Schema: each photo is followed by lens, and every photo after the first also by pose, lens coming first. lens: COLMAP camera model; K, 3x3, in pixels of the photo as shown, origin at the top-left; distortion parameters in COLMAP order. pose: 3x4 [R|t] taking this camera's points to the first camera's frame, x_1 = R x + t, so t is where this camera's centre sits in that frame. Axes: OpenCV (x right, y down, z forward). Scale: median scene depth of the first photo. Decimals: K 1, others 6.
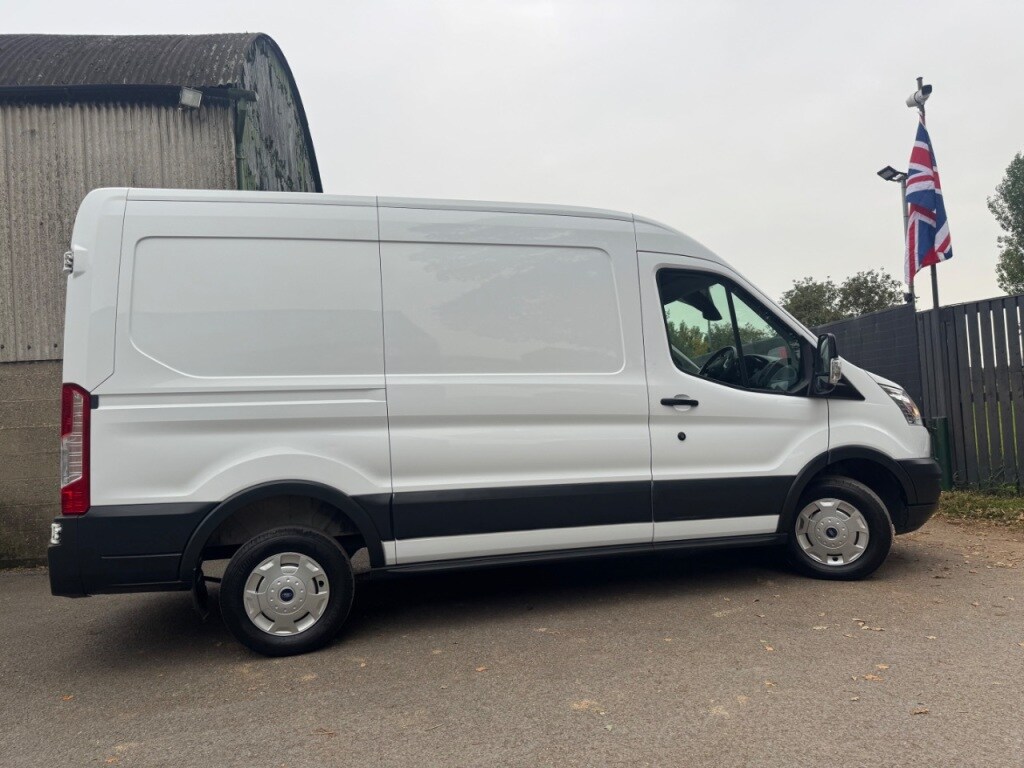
lens RADIAL K [[716.1, 0, 511.3], [0, 716.1, 379.9], [0, 0, 1]] dist [0.089741, -0.125021]
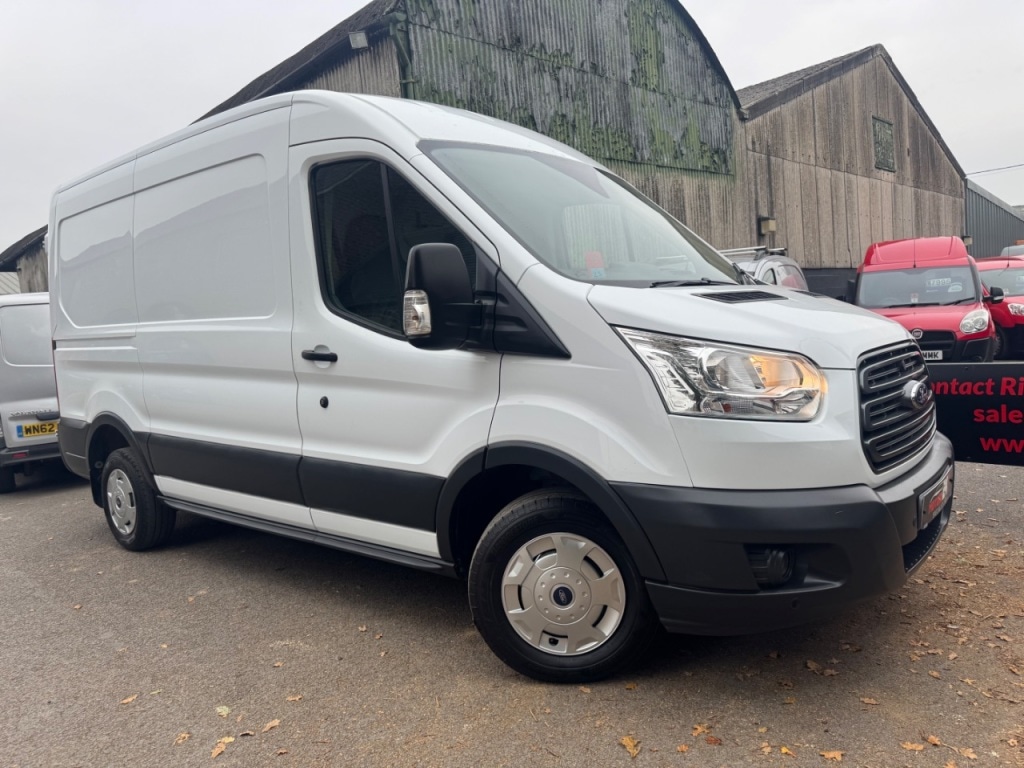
lens RADIAL K [[725.1, 0, 515.3], [0, 725.1, 382.8], [0, 0, 1]] dist [0.007854, -0.009397]
pose [[0.605660, 0.073573, -0.792315, 0.930696], [0.071185, 0.986714, 0.146040, -0.034355], [0.792533, -0.144851, 0.592376, 0.719127]]
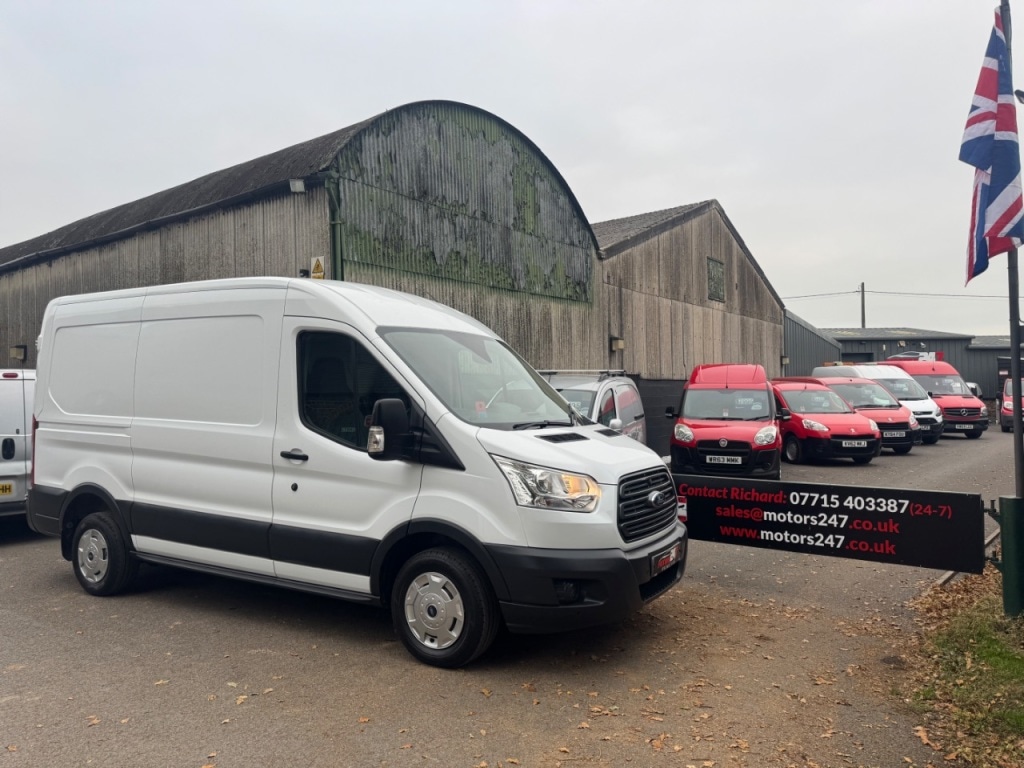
lens RADIAL K [[714.5, 0, 509.1], [0, 714.5, 385.0], [0, 0, 1]] dist [0.122425, -0.193209]
pose [[0.724960, 0.036020, -0.687849, 1.216197], [-0.001888, 0.998732, 0.050309, -0.131410], [0.688789, -0.035173, 0.724108, 0.432873]]
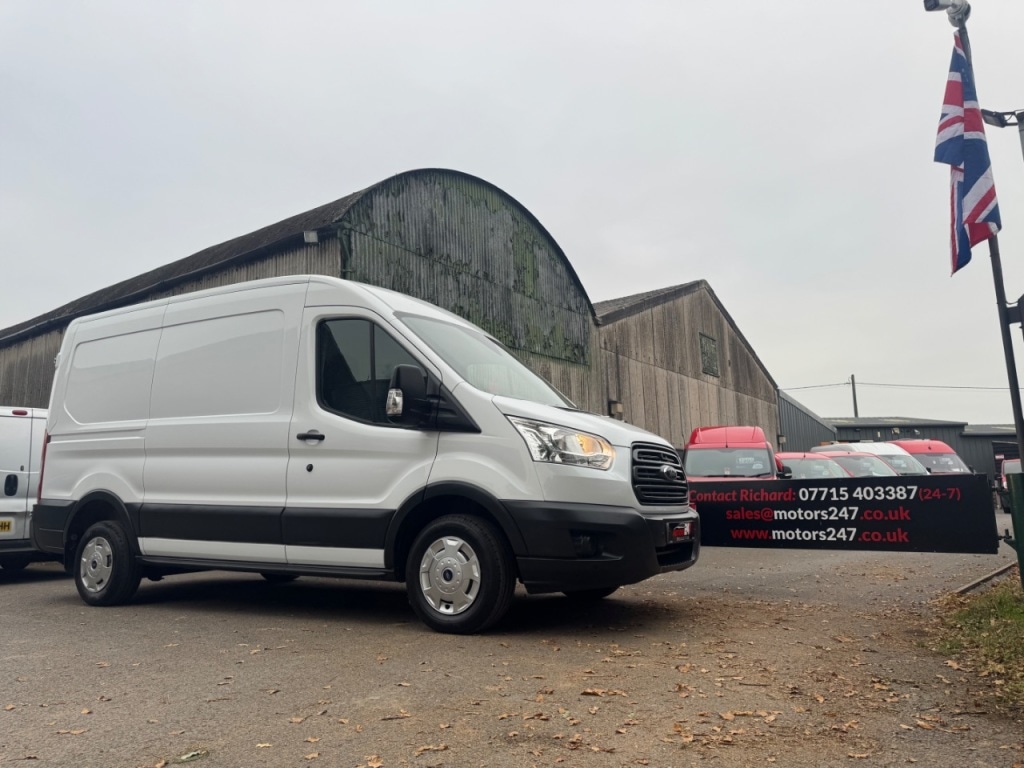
lens RADIAL K [[714.6, 0, 507.9], [0, 714.6, 377.4], [0, 0, 1]] dist [0.123123, -0.194629]
pose [[0.729340, -0.074209, -0.680115, 1.216312], [0.003356, 0.994476, -0.104911, 0.057797], [0.684143, 0.074234, 0.725560, 0.391975]]
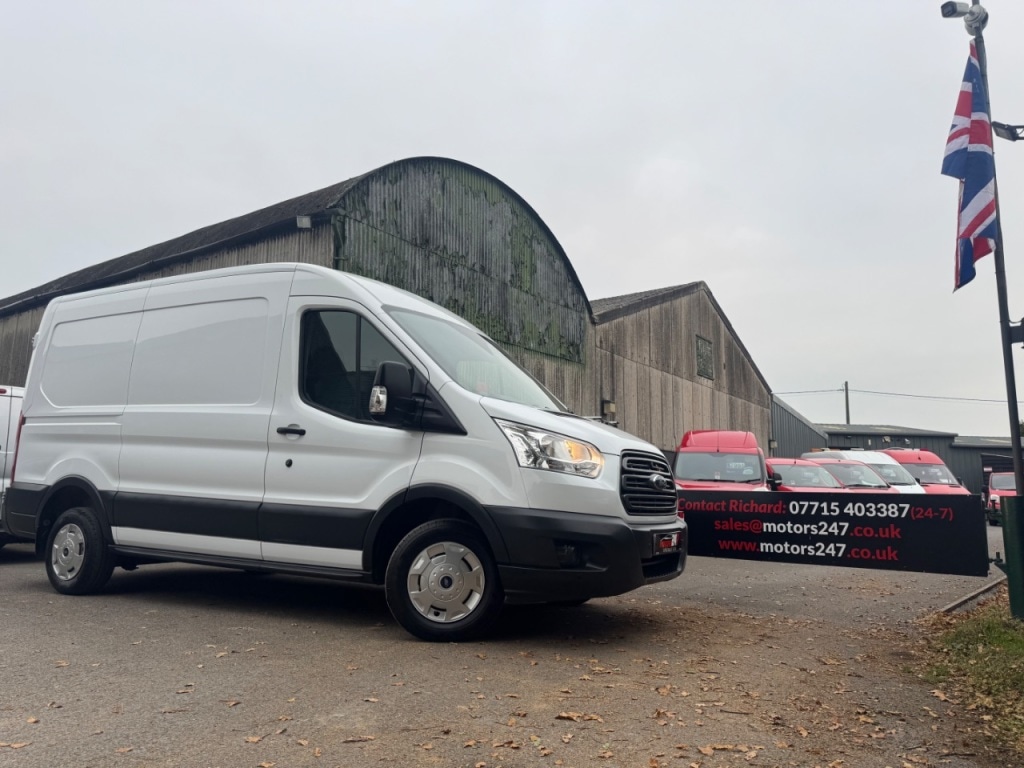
lens RADIAL K [[715.3, 0, 511.9], [0, 715.3, 384.7], [0, 0, 1]] dist [0.124654, -0.199433]
pose [[0.739825, -0.031639, -0.672055, 1.201710], [-0.034715, 0.995768, -0.085095, 0.042324], [0.671903, 0.086286, 0.735596, 0.420054]]
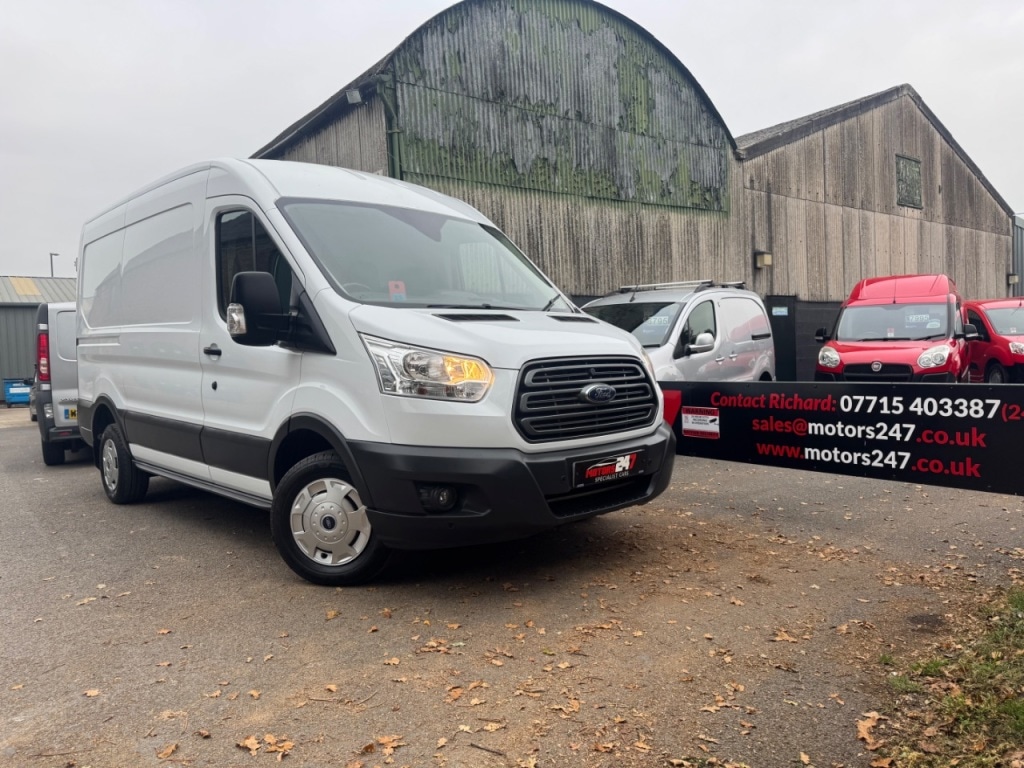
lens RADIAL K [[721.1, 0, 512.4], [0, 721.1, 385.9], [0, 0, 1]] dist [0.049439, -0.068723]
pose [[0.507710, 0.075134, -0.858245, 1.299807], [0.041033, 0.992950, 0.111201, -0.015810], [0.860550, -0.091674, 0.501048, 0.847246]]
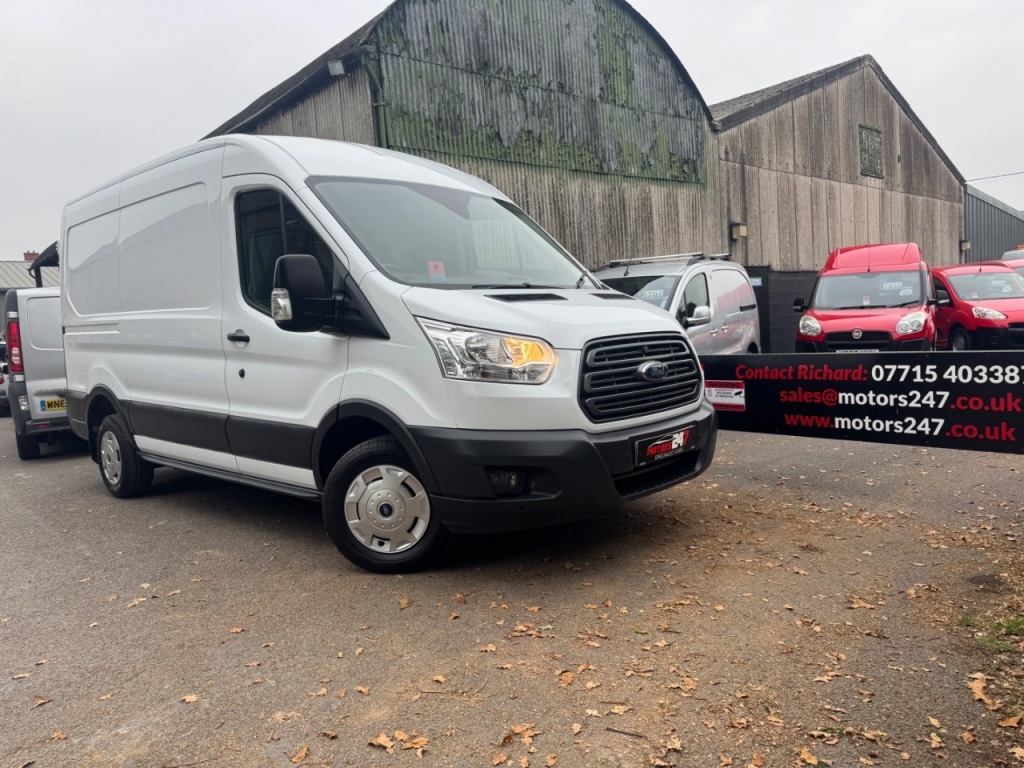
lens RADIAL K [[722.2, 0, 517.0], [0, 722.2, 385.6], [0, 0, 1]] dist [0.034662, -0.041488]
pose [[0.566649, 0.088440, -0.819199, 1.232153], [0.060954, 0.986999, 0.148718, -0.026751], [0.821702, -0.134204, 0.553891, 0.759728]]
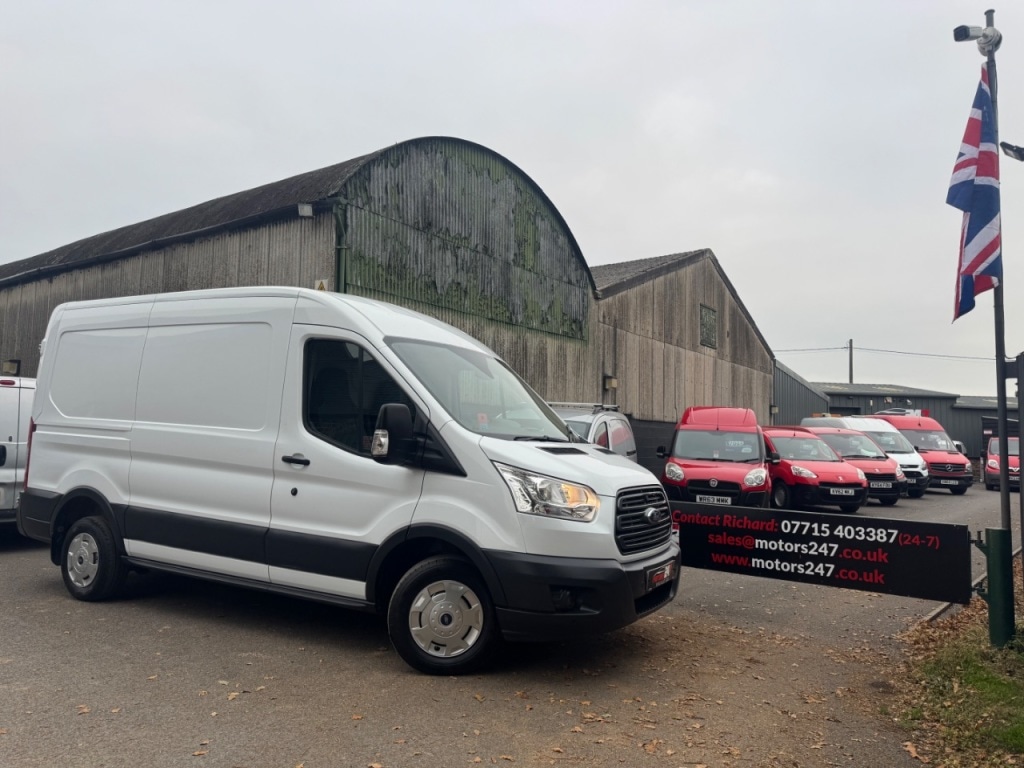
lens RADIAL K [[715.3, 0, 511.9], [0, 715.3, 384.7], [0, 0, 1]] dist [0.124654, -0.199433]
pose [[0.736286, 0.023483, -0.676262, 1.220193], [-0.042649, 0.999021, -0.011744, -0.085710], [0.675325, 0.037489, 0.736567, 0.401736]]
